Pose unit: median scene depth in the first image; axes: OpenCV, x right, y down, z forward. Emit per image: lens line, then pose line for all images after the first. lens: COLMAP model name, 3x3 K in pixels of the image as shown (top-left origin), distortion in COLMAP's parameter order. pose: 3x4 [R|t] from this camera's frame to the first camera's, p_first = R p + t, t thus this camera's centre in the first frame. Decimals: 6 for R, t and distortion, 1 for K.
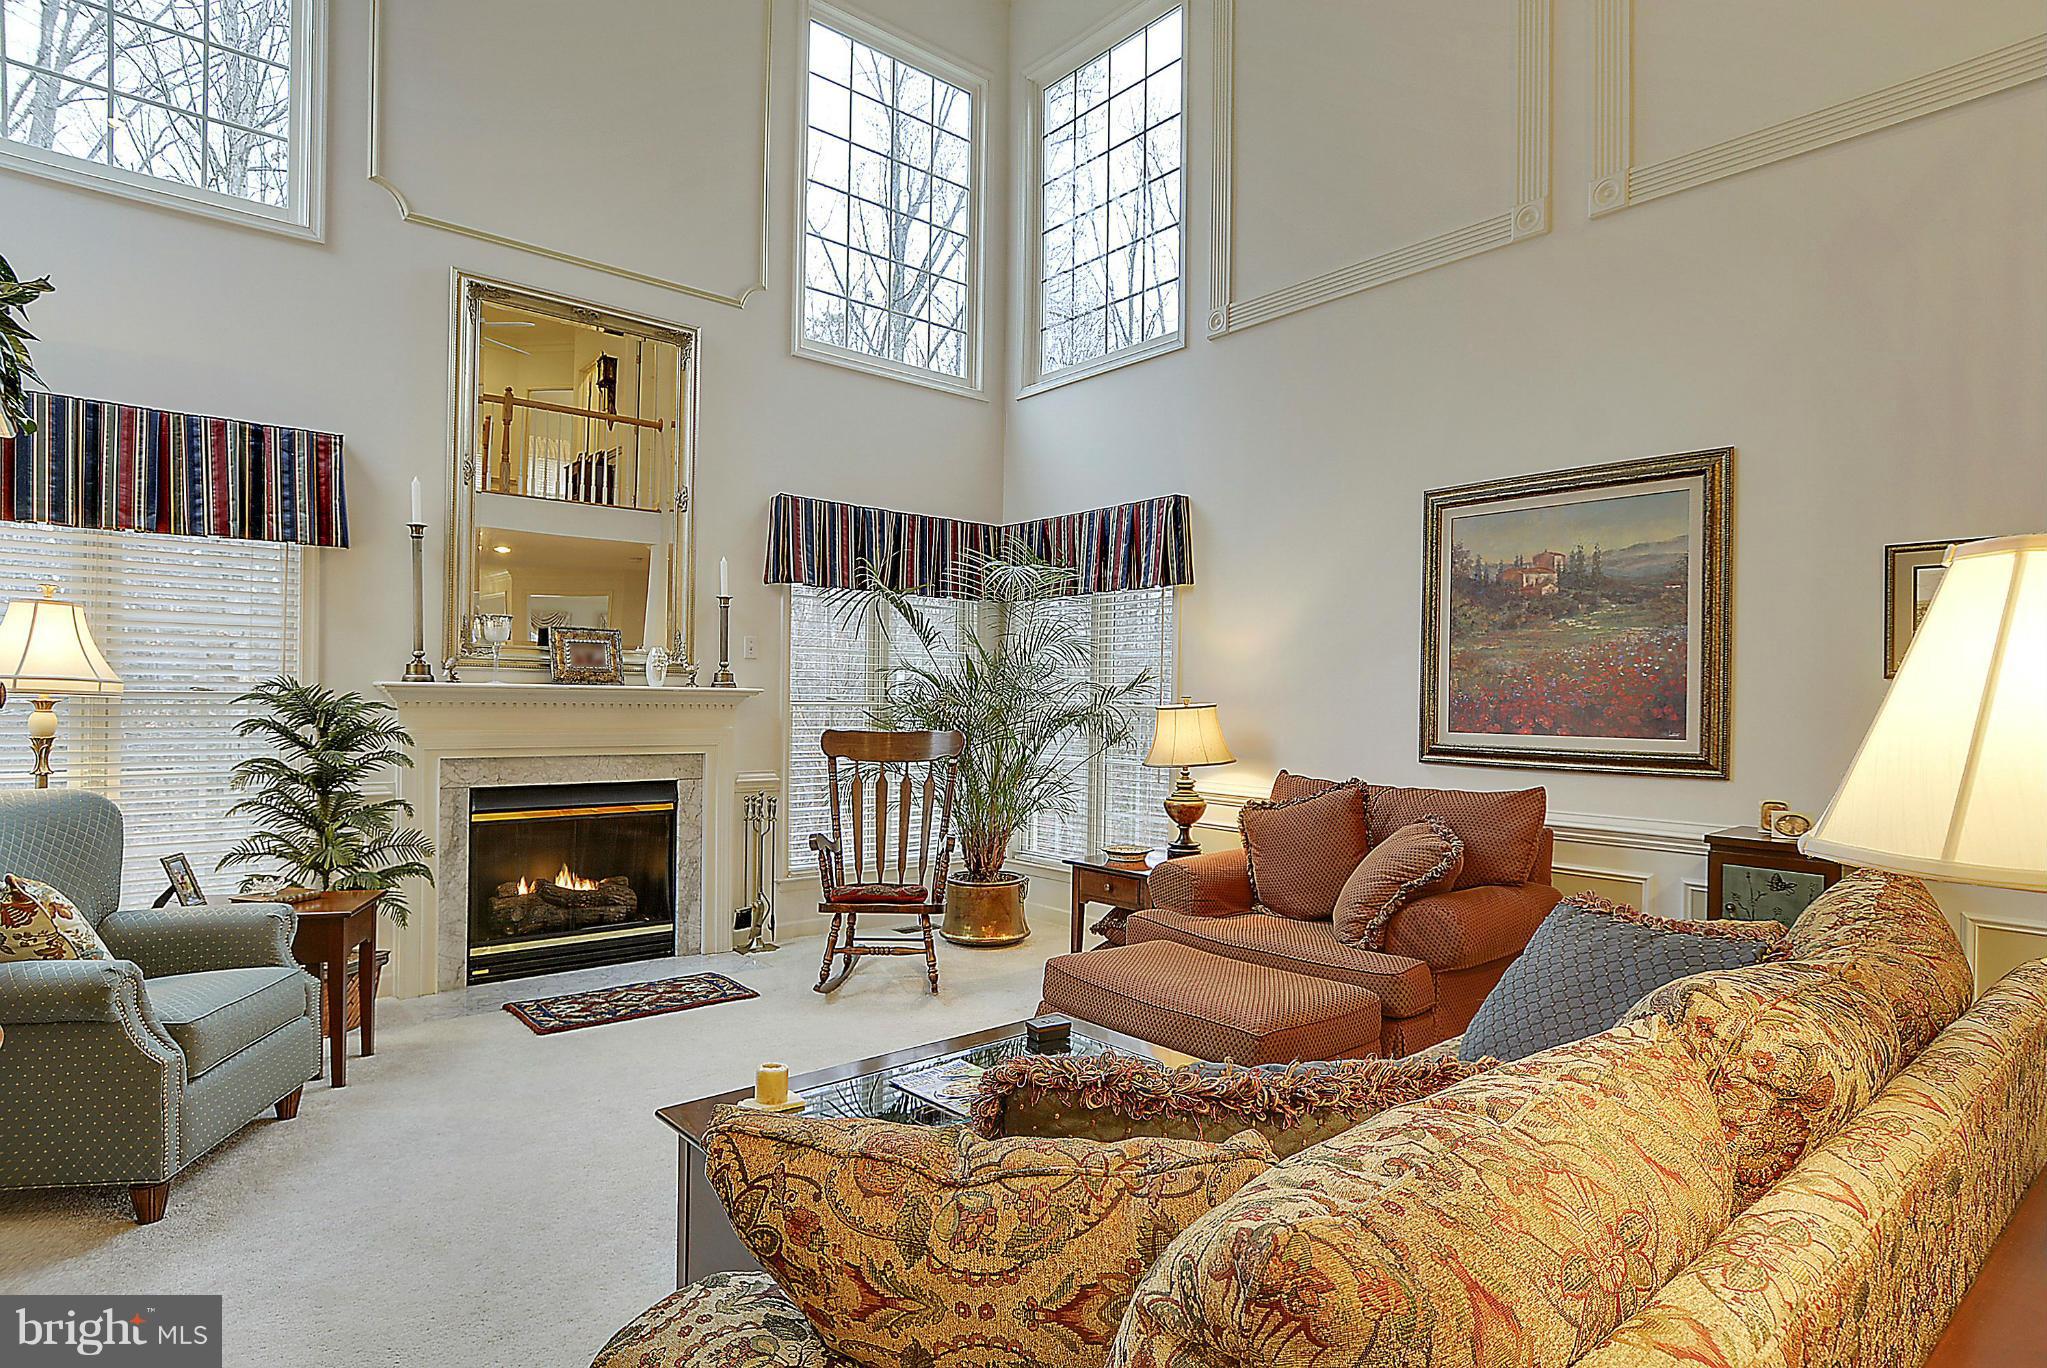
lens RADIAL K [[1100.4, 0, 1018.6], [0, 1100.4, 705.1], [0, 0, 1]] dist [-0.005374, 0.000953]
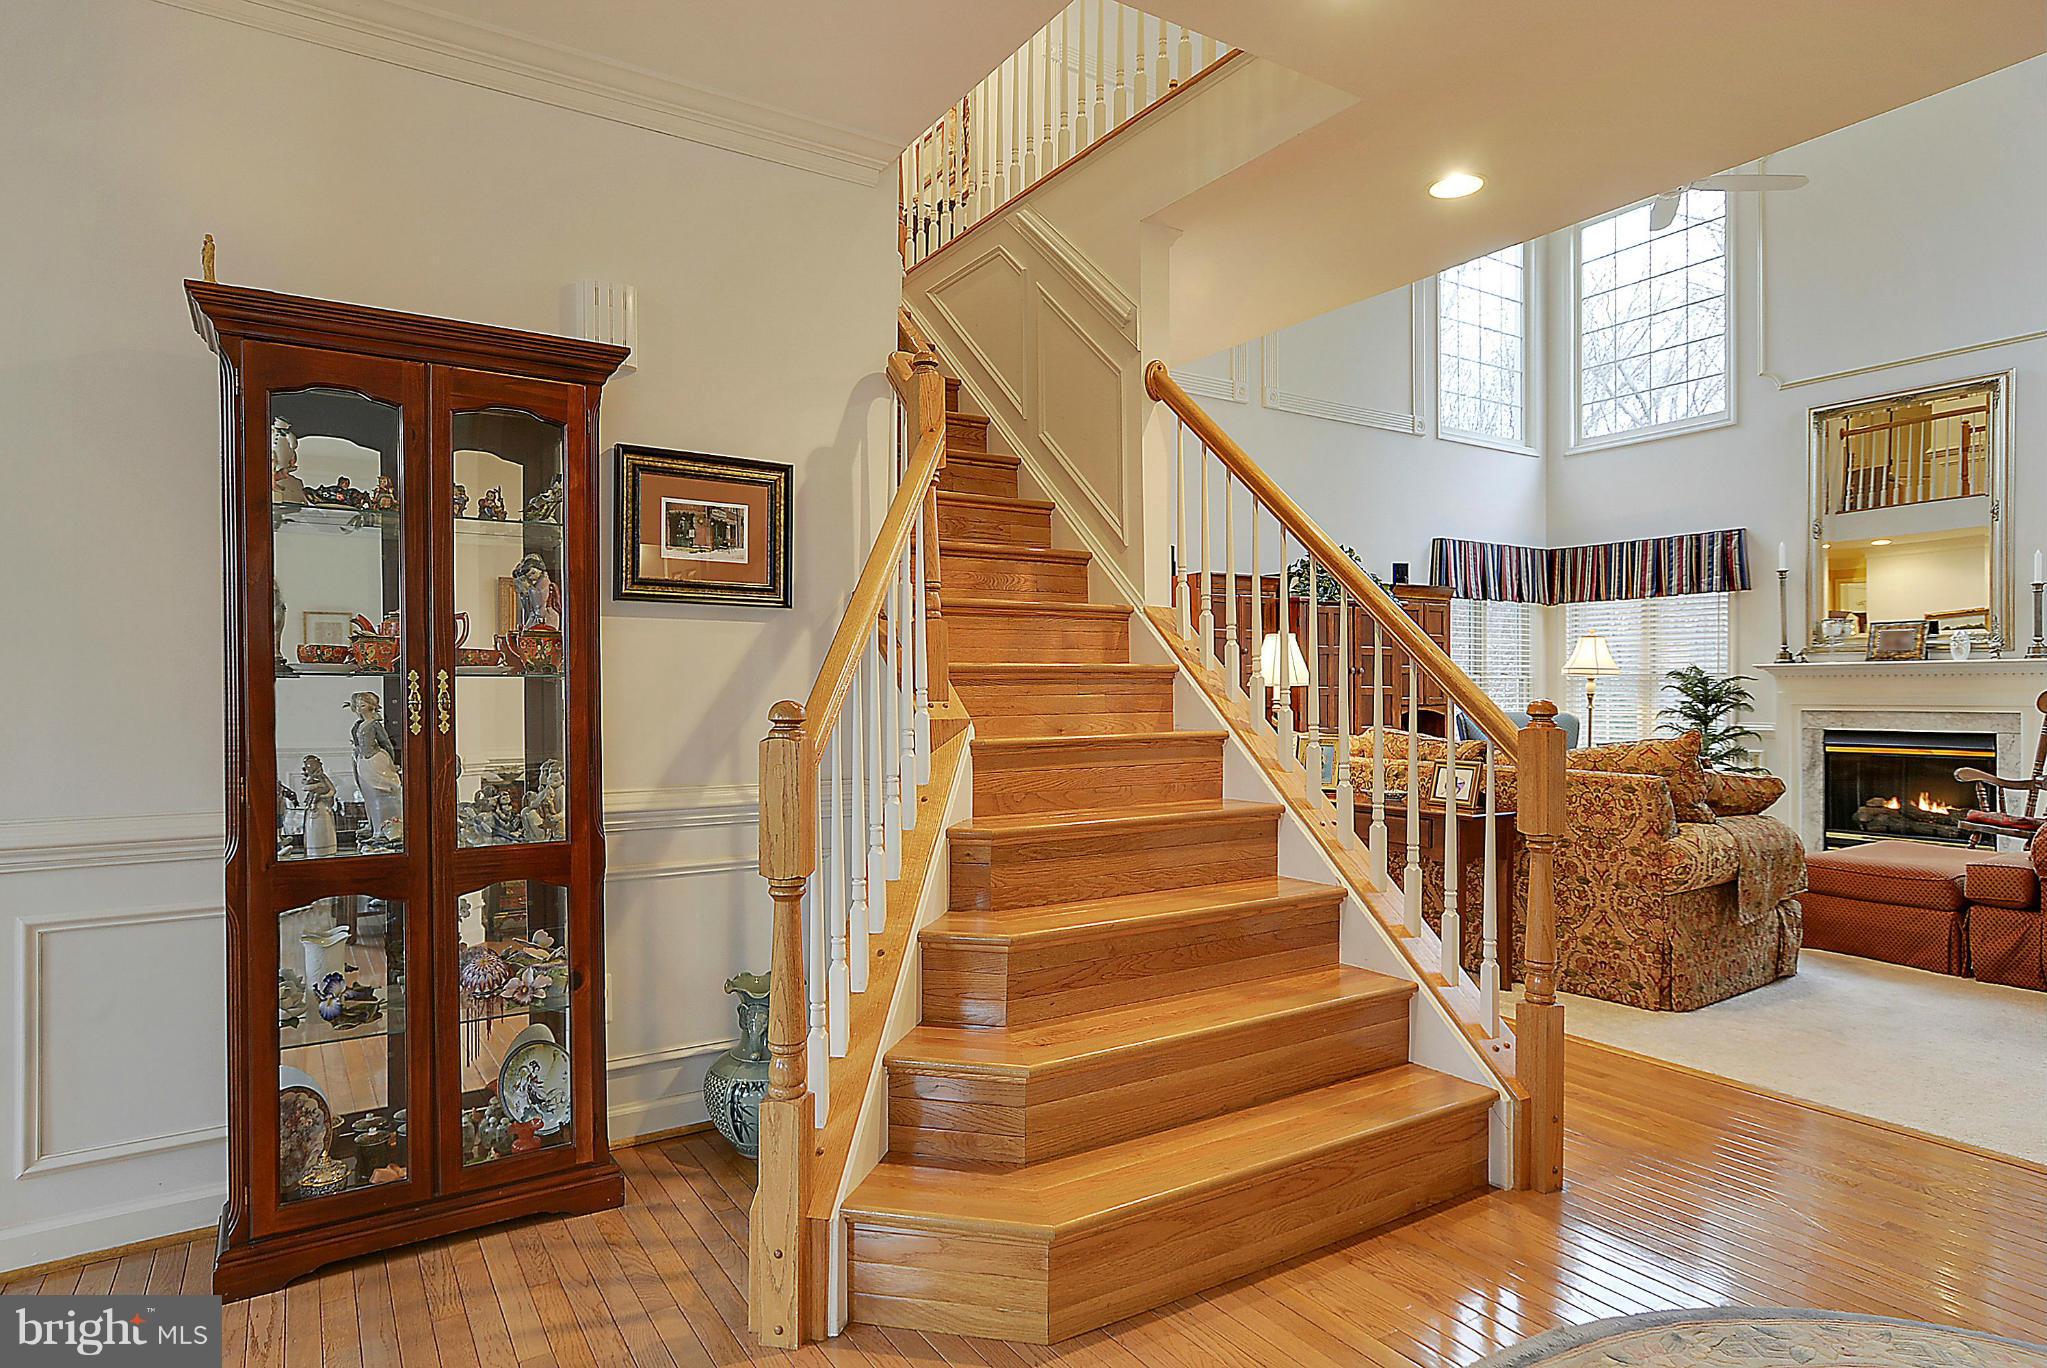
lens RADIAL K [[1100.4, 0, 1027.7], [0, 1100.4, 686.2], [0, 0, 1]] dist [-0.005374, 0.000953]
pose [[-0.135254, -0.012251, -0.990735, 1.231766], [0.000321, 0.999923, -0.012409, 0.032282], [0.990811, -0.001996, -0.135239, 0.079155]]
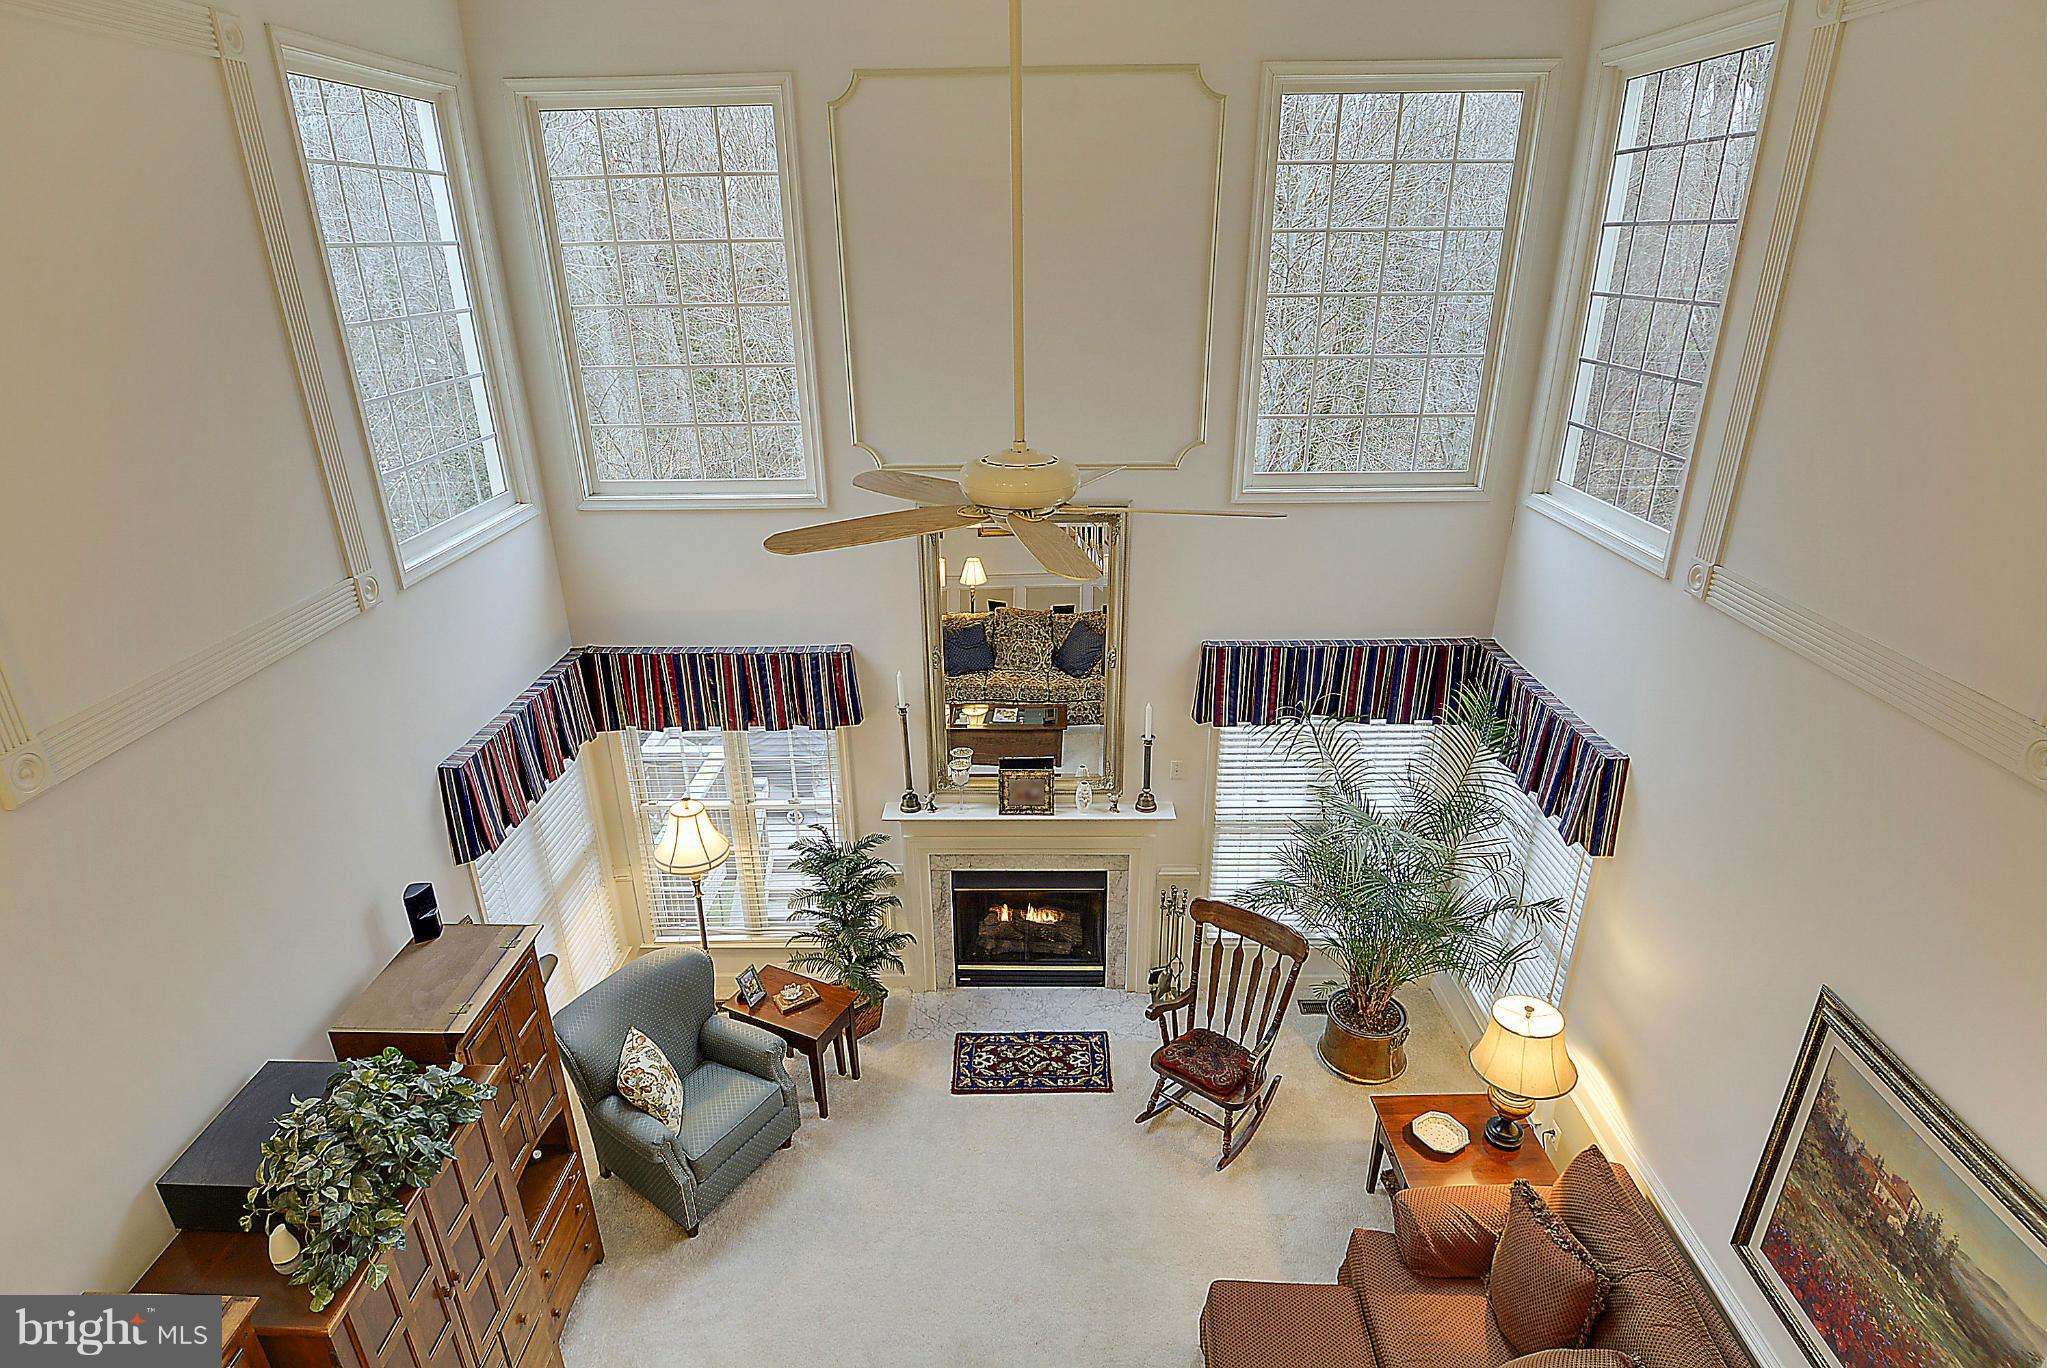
lens RADIAL K [[1100.4, 0, 1011.1], [0, 1100.4, 695.1], [0, 0, 1]] dist [-0.005374, 0.000953]
pose [[0.752373, 0.239101, -0.613813, 0.355076], [0.025229, 0.920659, 0.389551, -0.669304], [0.658255, -0.308573, 0.686647, 0.169712]]
